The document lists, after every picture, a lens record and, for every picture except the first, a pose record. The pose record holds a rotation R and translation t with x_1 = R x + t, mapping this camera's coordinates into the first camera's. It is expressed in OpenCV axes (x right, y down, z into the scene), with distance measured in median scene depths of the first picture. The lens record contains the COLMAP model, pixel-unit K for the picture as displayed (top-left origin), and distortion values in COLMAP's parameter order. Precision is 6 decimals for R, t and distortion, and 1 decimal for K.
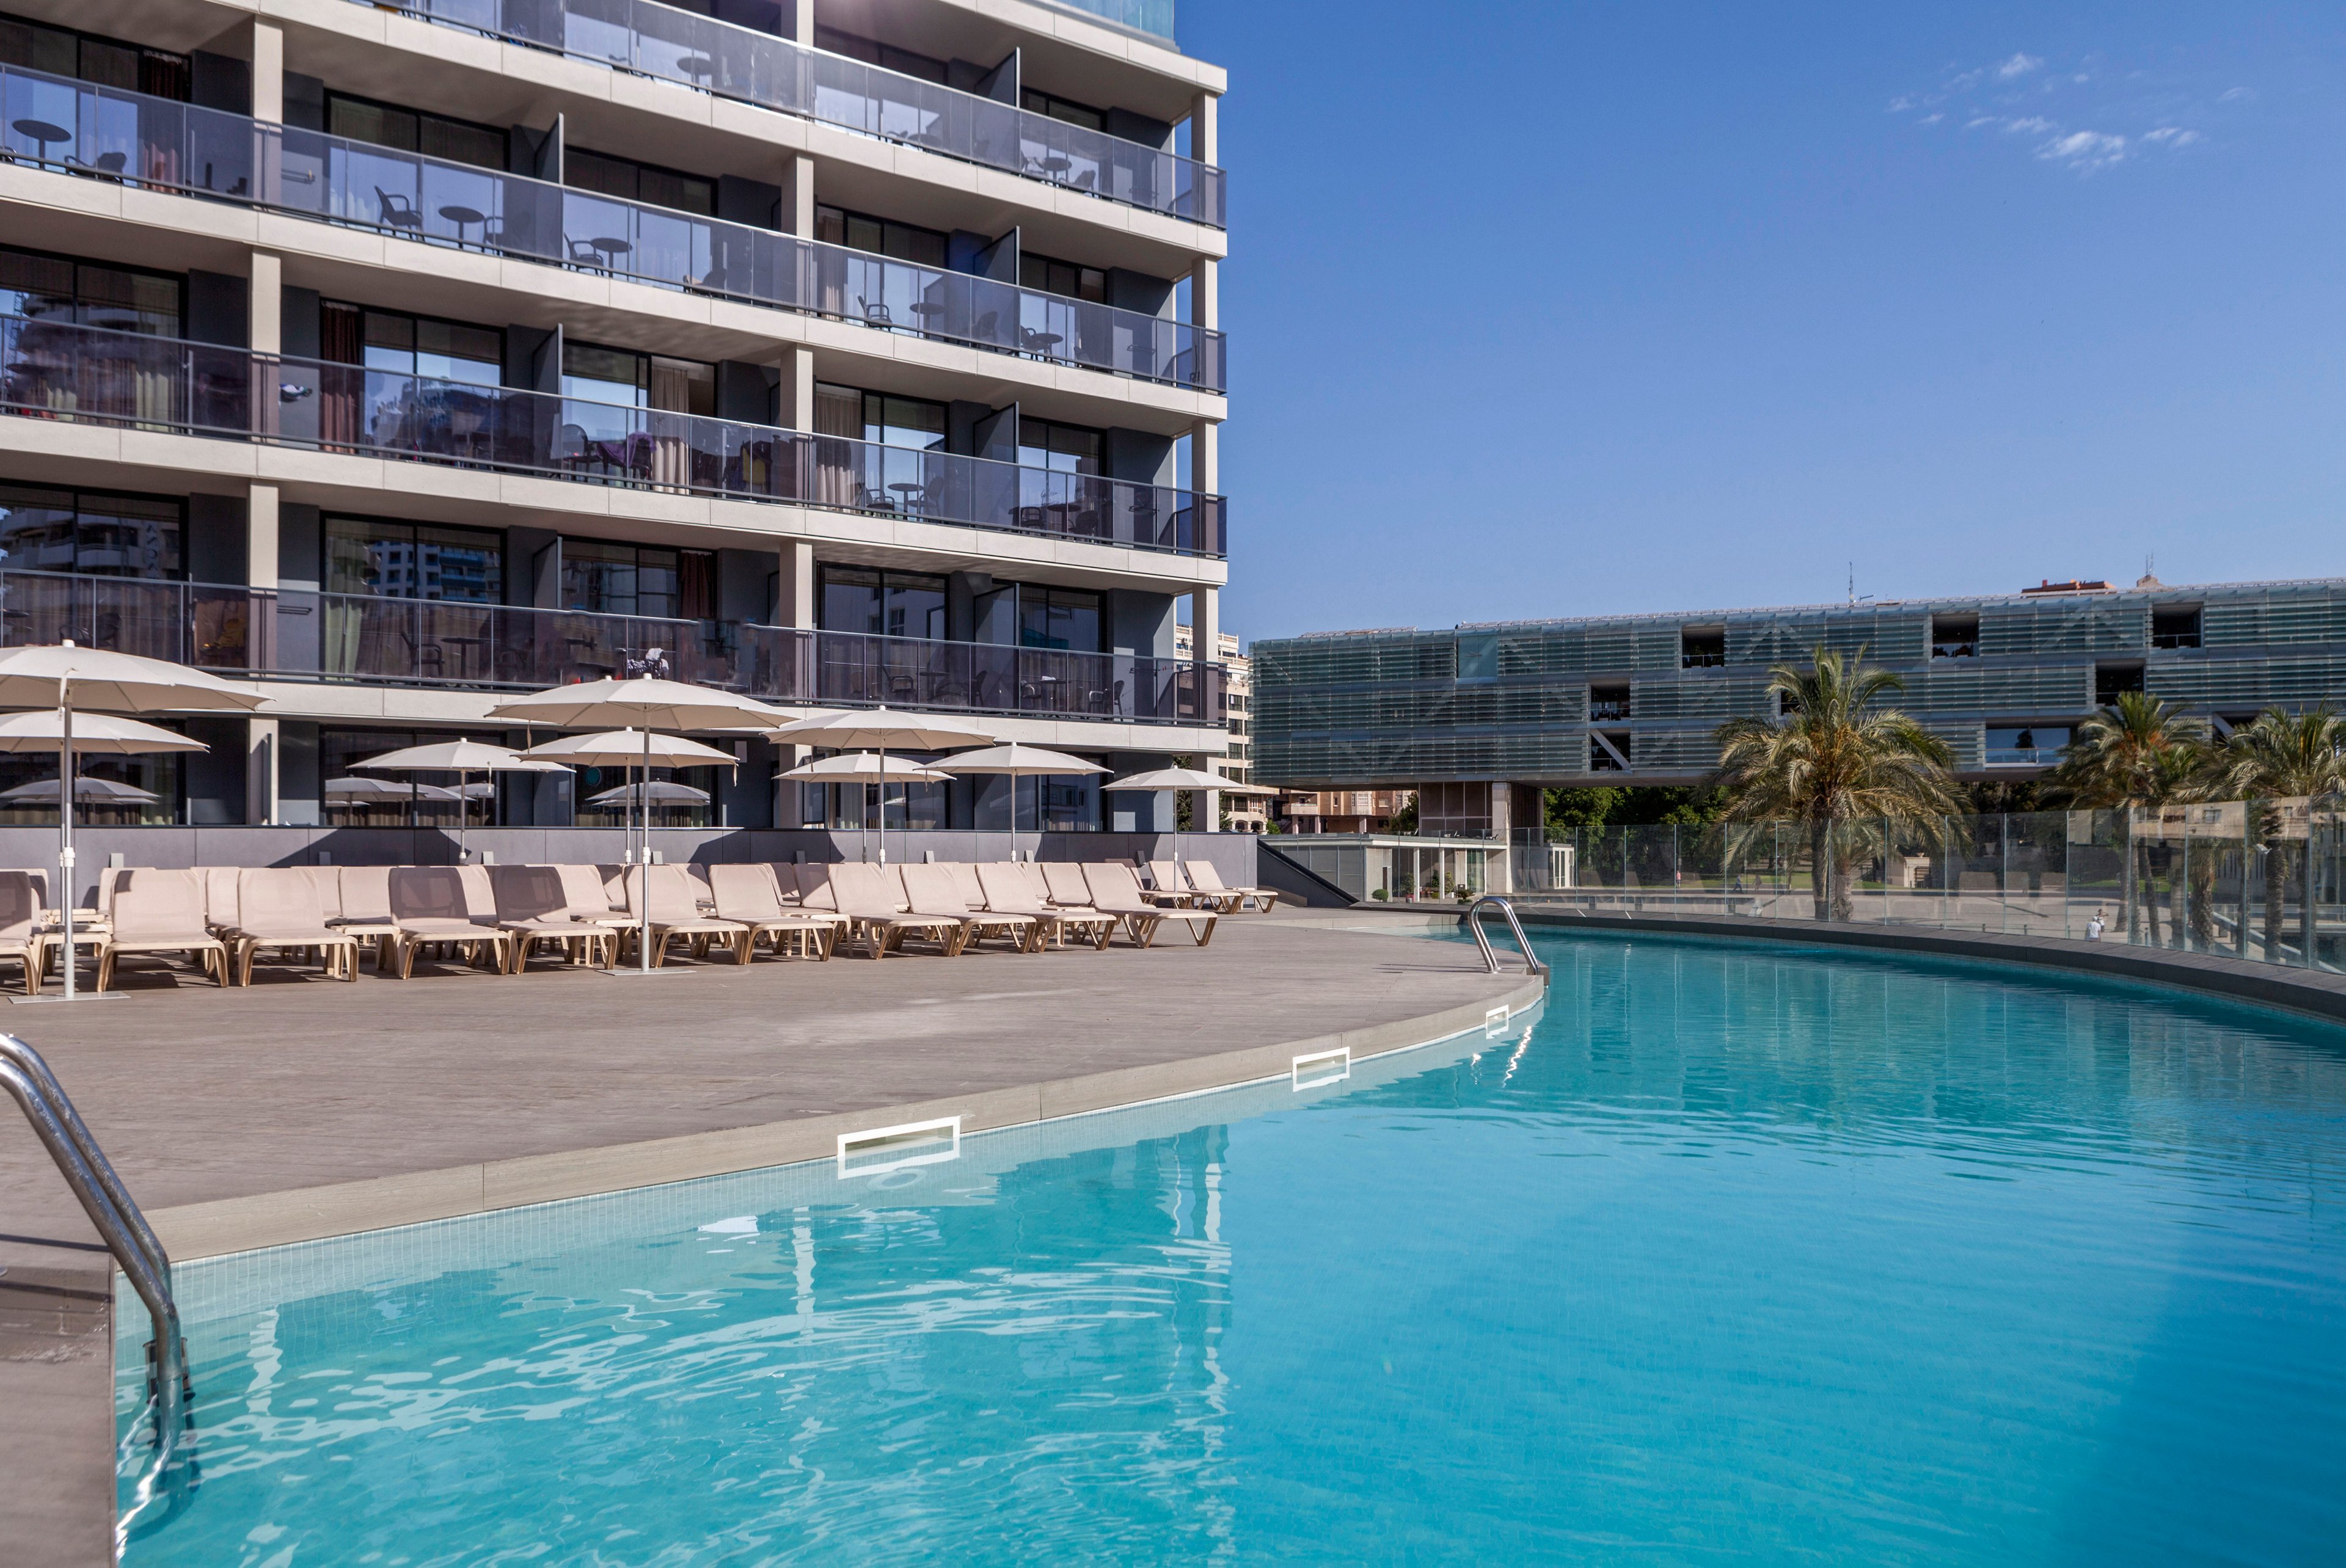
lens RADIAL K [[1592.1, 0, 1171.4], [0, 1592.1, 849.7], [0, 0, 1]] dist [-0.021892, 0.007094]
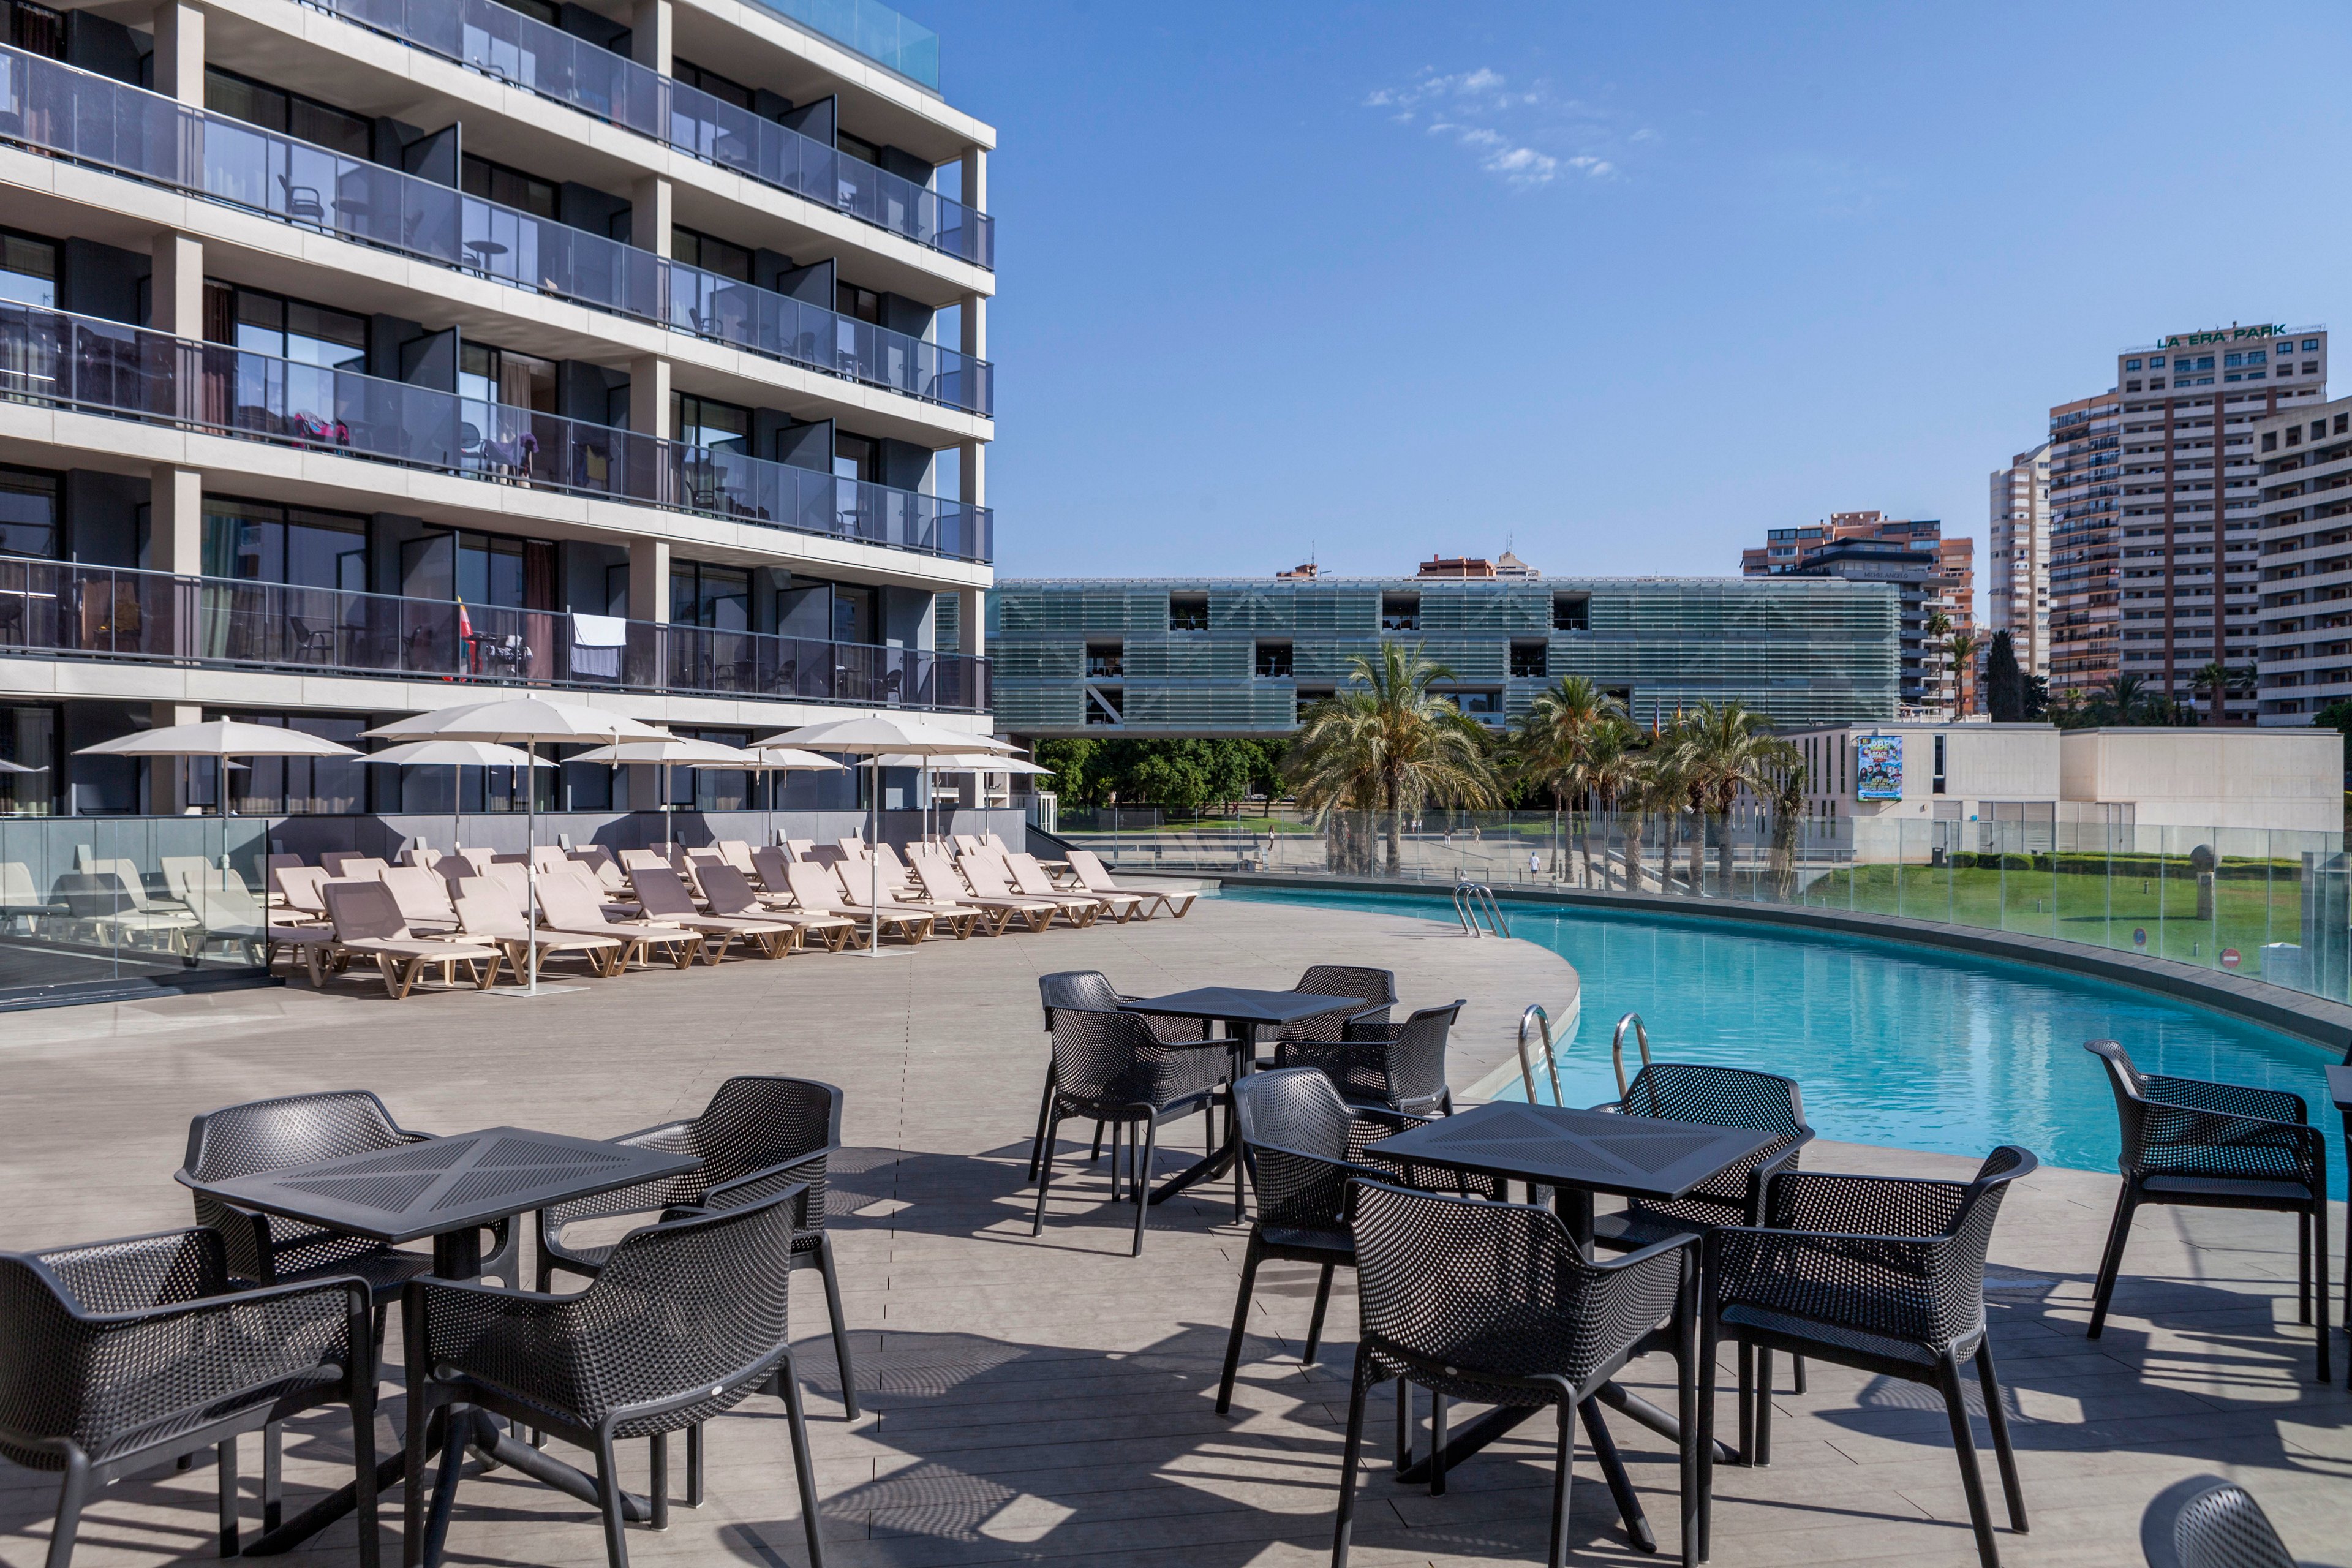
lens RADIAL K [[1601.7, 0, 1176.0], [0, 1601.7, 784.0], [0, 0, 1]] dist [-0.001517, 0.002753]
pose [[0.939823, 0.005742, 0.341615, -0.225240], [-0.004120, 0.999977, -0.005473, -0.021098], [-0.341638, 0.003736, 0.939824, -0.107925]]
